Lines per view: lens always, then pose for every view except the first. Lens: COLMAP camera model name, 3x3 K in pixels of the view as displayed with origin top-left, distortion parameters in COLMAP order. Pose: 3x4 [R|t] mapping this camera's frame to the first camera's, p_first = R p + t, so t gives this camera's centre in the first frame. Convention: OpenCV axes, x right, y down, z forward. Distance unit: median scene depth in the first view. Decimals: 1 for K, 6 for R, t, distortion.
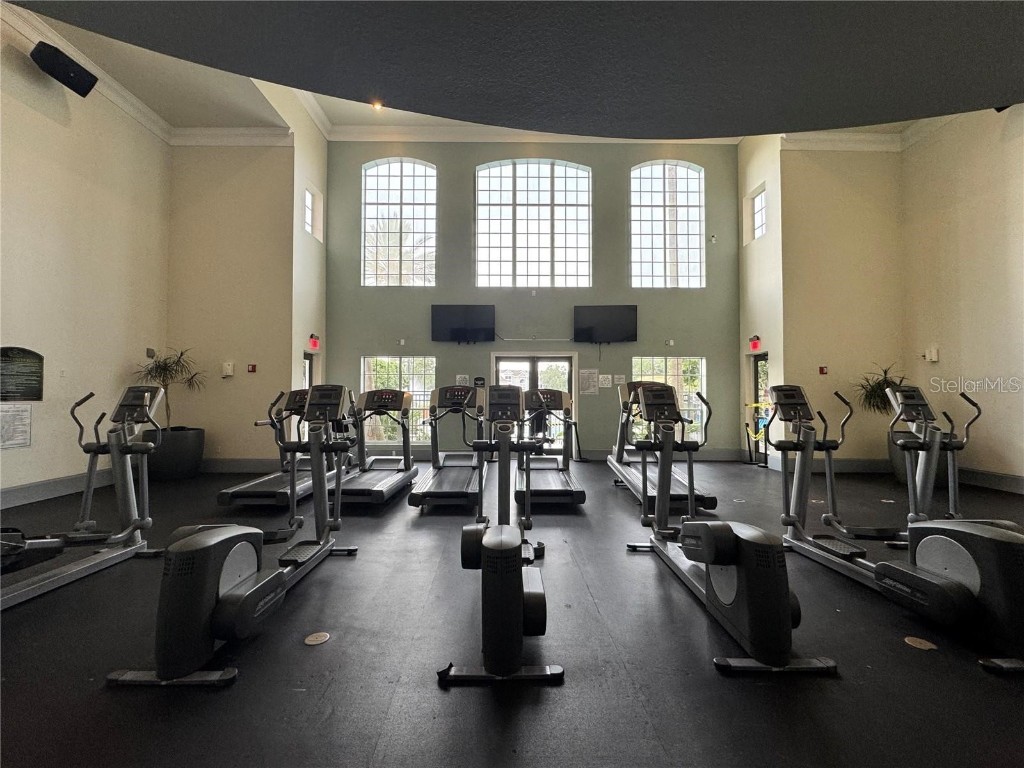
lens RADIAL K [[449.6, 0, 512.0], [0, 449.6, 384.0], [0, 0, 1]] dist [-0.000135, -0.000056]
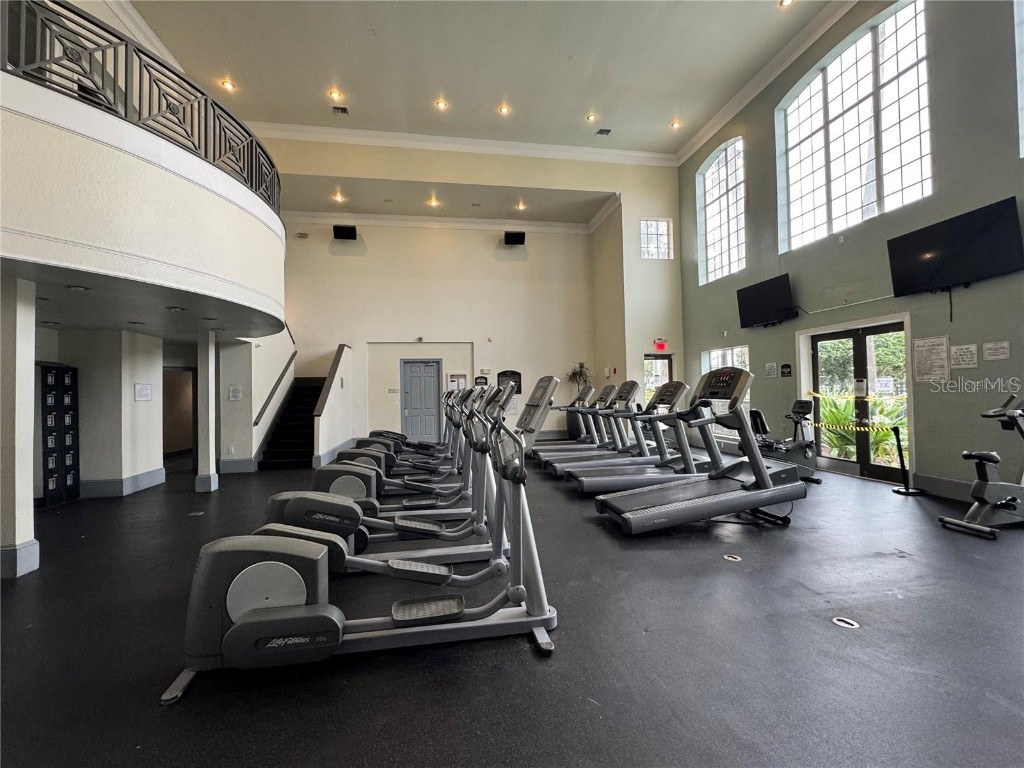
lens RADIAL K [[449.6, 0, 512.0], [0, 449.6, 384.0], [0, 0, 1]] dist [-0.000135, -0.000056]
pose [[0.173393, -0.020524, -0.984639, 0.646726], [0.047455, 0.998796, -0.012462, 0.007860], [0.983709, -0.044566, 0.174158, 0.360786]]
